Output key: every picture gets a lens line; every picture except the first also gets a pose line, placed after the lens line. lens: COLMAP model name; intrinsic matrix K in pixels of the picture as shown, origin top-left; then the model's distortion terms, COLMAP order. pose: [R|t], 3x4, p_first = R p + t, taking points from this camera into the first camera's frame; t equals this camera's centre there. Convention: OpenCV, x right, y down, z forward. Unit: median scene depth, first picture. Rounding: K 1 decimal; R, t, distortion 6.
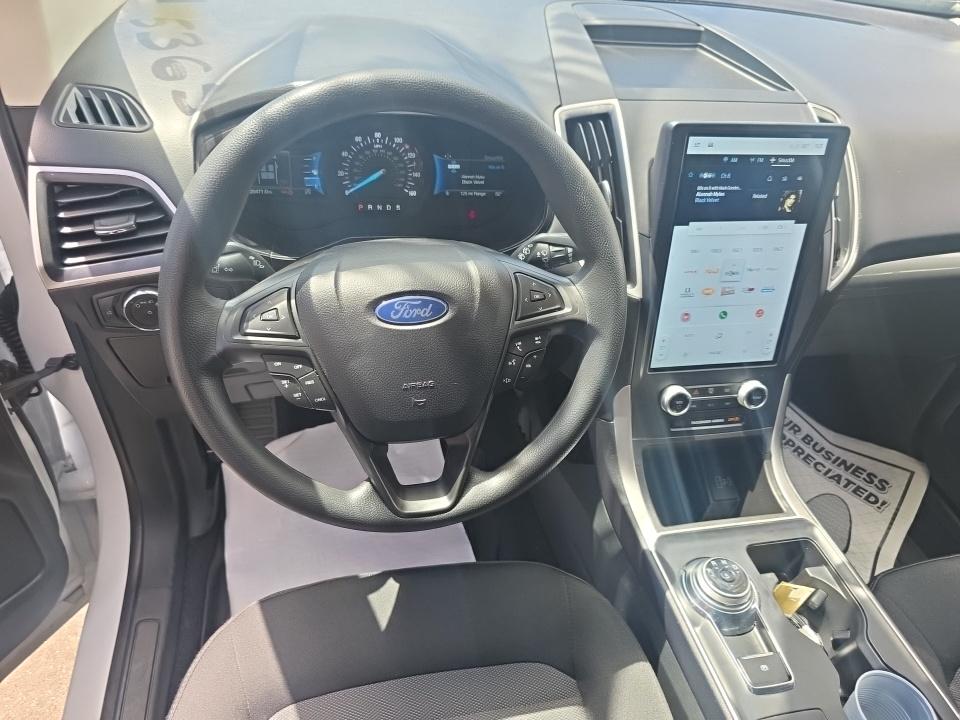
lens RADIAL K [[675.9, 0, 480.0], [0, 675.9, 360.0], [0, 0, 1]] dist [0.035167, -0.046548]
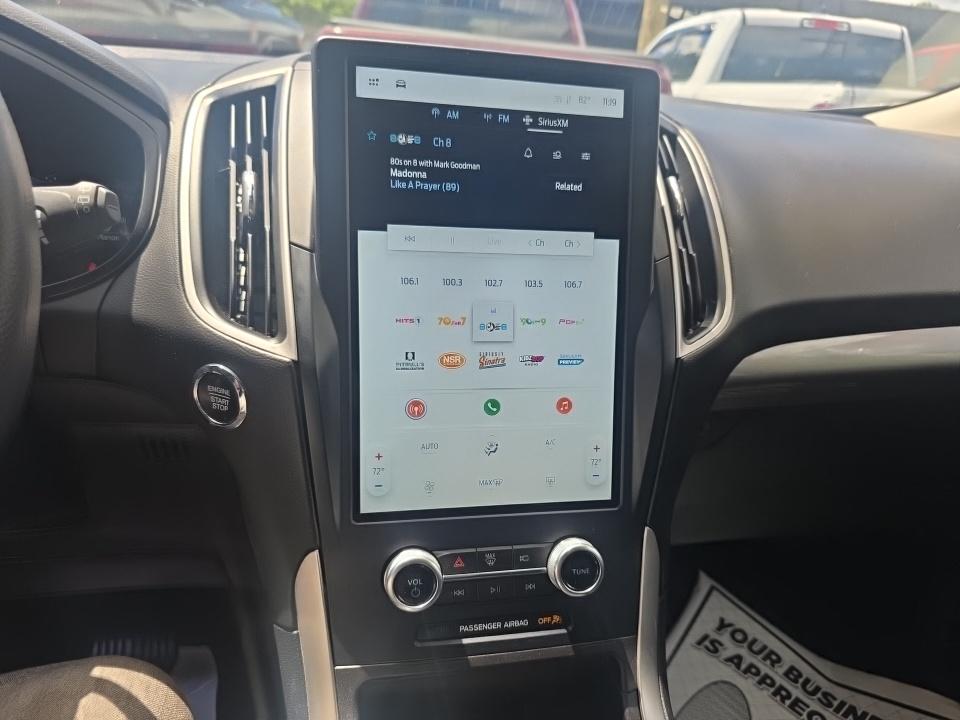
lens RADIAL K [[675.9, 0, 480.0], [0, 675.9, 360.0], [0, 0, 1]] dist [0.035167, -0.046548]
pose [[0.999576, -0.028155, -0.007424, 0.346391], [0.024070, 0.942455, -0.333465, 0.075333], [0.016386, 0.333145, 0.942733, 0.471244]]
